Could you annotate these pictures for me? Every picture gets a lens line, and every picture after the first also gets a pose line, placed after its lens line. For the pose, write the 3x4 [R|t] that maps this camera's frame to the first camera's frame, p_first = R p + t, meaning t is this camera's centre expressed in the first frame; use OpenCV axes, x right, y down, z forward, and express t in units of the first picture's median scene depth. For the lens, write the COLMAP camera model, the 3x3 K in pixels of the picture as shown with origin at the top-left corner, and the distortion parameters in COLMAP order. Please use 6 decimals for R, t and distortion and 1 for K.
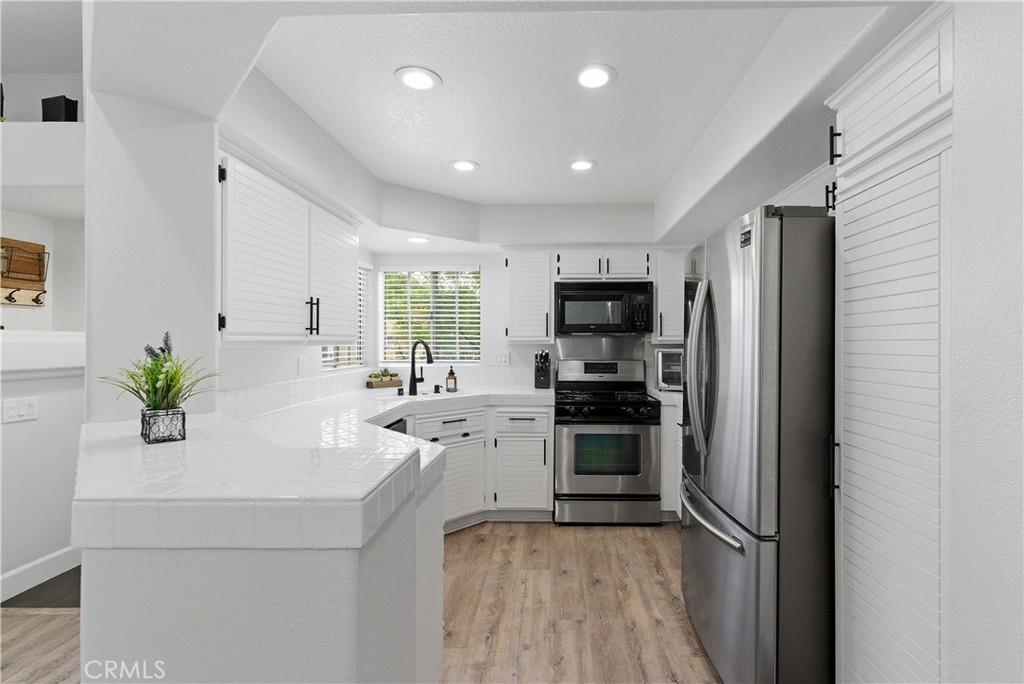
lens RADIAL K [[468.3, 0, 550.4], [0, 468.3, 337.6], [0, 0, 1]] dist [0.001017, 0.002338]
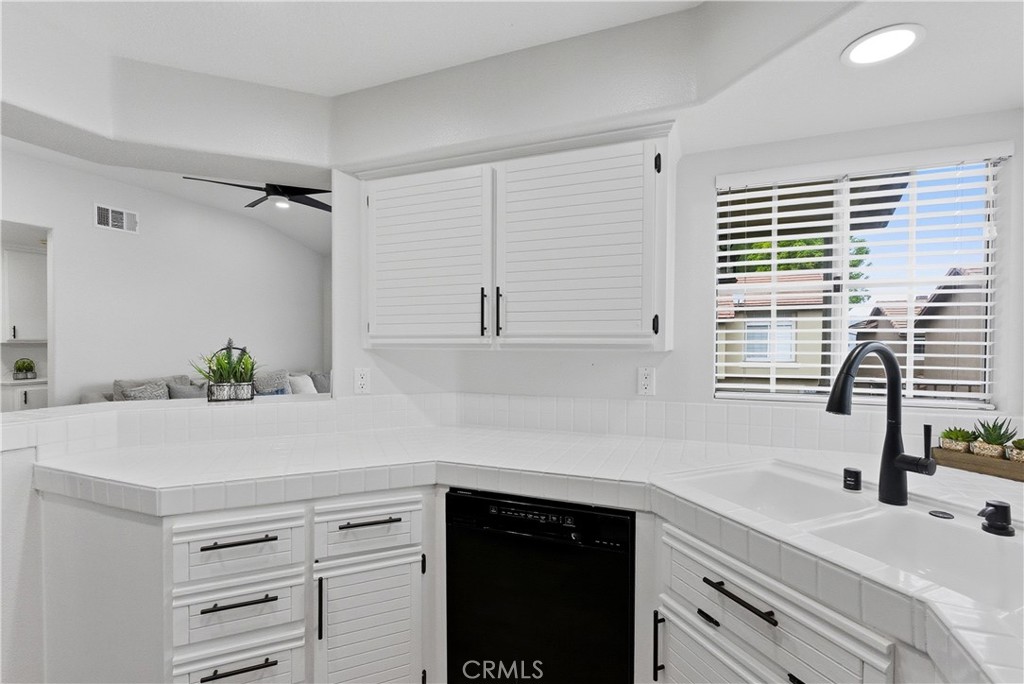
lens RADIAL K [[468.3, 0, 510.3], [0, 468.3, 344.0], [0, 0, 1]] dist [0.001017, 0.002338]
pose [[-0.366535, 0.012867, -0.930315, 0.137565], [0.009927, 0.999902, 0.009918, -0.000139], [0.930351, -0.005600, -0.366627, 0.909072]]
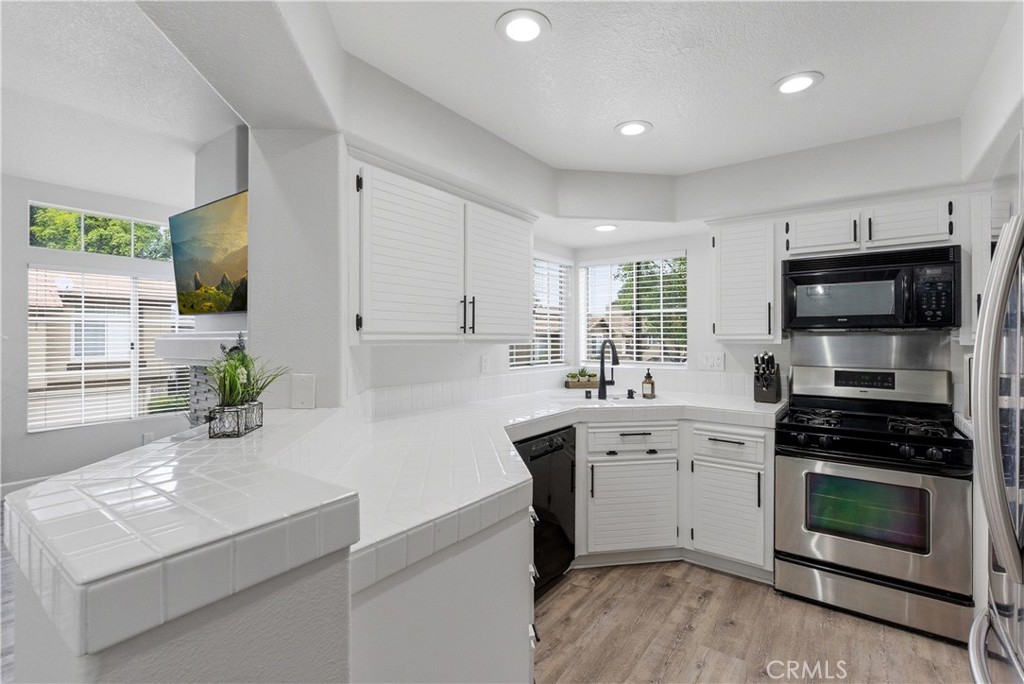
lens RADIAL K [[468.3, 0, 519.8], [0, 468.3, 332.9], [0, 0, 1]] dist [0.001017, 0.002338]
pose [[0.819649, -0.005690, -0.572838, 0.102863], [0.002744, 0.999978, -0.006006, -0.000780], [0.572859, 0.003351, 0.819647, 0.169405]]
